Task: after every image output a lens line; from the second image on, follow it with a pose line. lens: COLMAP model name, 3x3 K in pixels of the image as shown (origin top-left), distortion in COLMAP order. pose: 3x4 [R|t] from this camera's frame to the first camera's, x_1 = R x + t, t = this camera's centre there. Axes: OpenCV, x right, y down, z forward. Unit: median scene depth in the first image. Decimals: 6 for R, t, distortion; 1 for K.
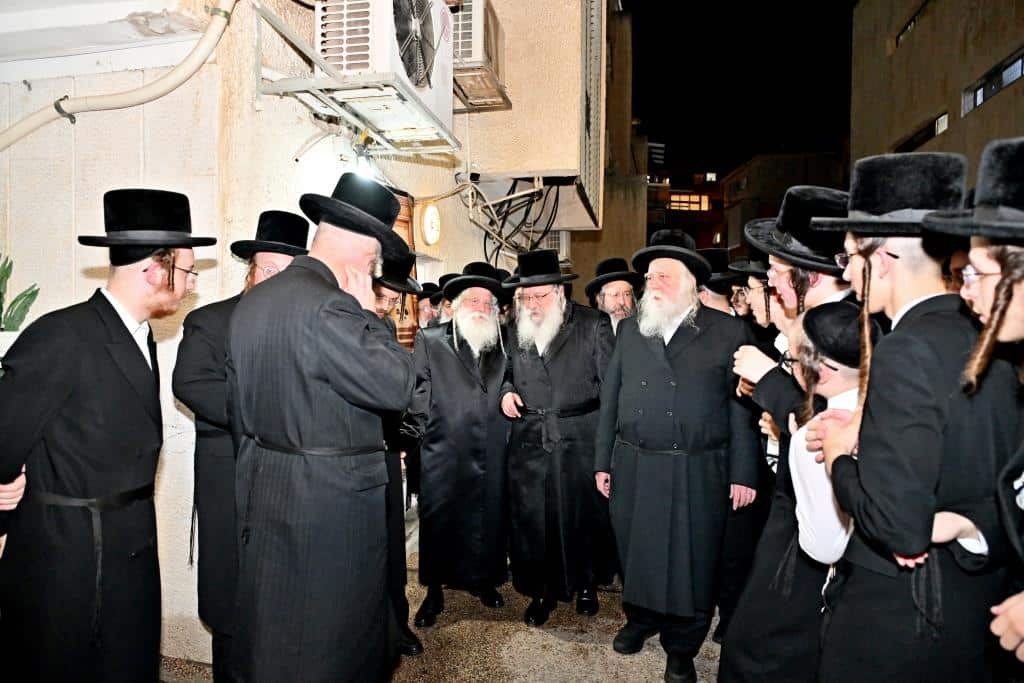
lens RADIAL K [[696.6, 0, 500.9], [0, 696.6, 347.3], [0, 0, 1]] dist [0.004512, 0.001687]
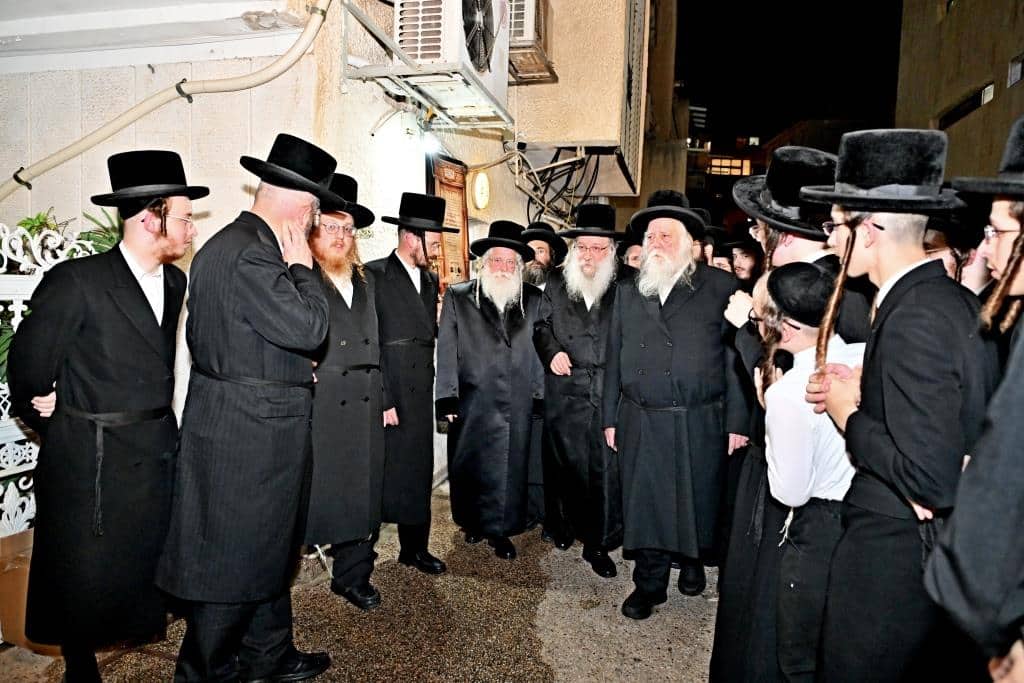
lens RADIAL K [[698.7, 0, 512.0], [0, 698.7, 341.5], [0, 0, 1]] dist [0.000043, 0.004602]
pose [[0.999156, 0.026962, -0.031002, -0.011390], [-0.025510, 0.998601, 0.046328, 0.007252], [0.032207, -0.045498, 0.998445, -0.094716]]
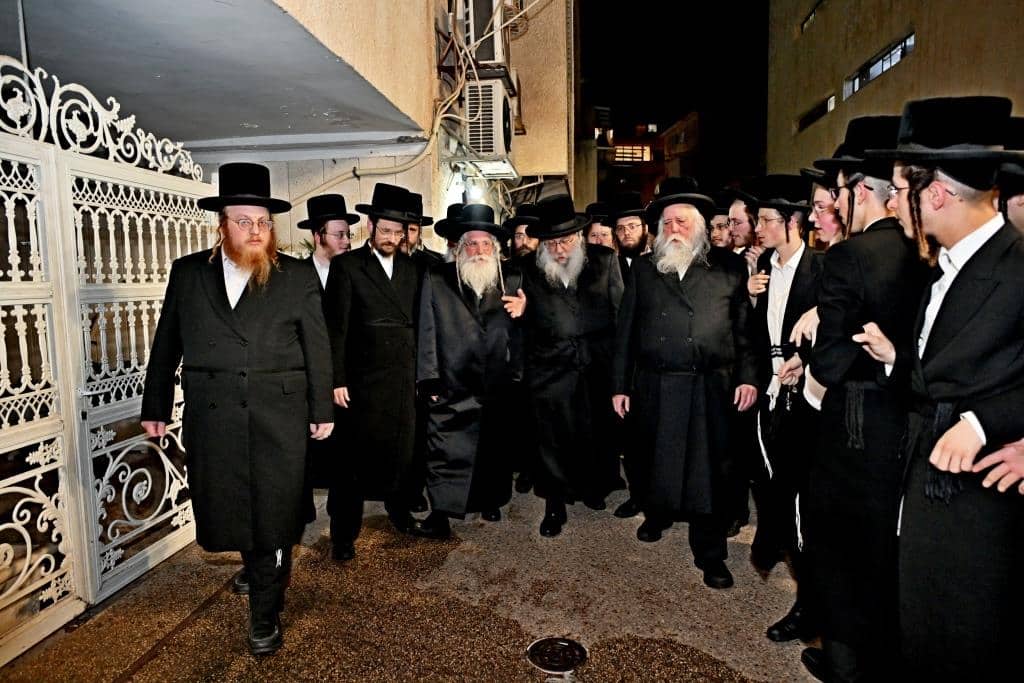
lens RADIAL K [[698.7, 0, 512.0], [0, 698.7, 341.5], [0, 0, 1]] dist [0.000043, 0.004602]
pose [[0.995490, -0.029812, 0.090063, -0.183495], [0.024058, 0.997640, 0.064303, 0.027703], [-0.091767, -0.061847, 0.993858, -0.648493]]
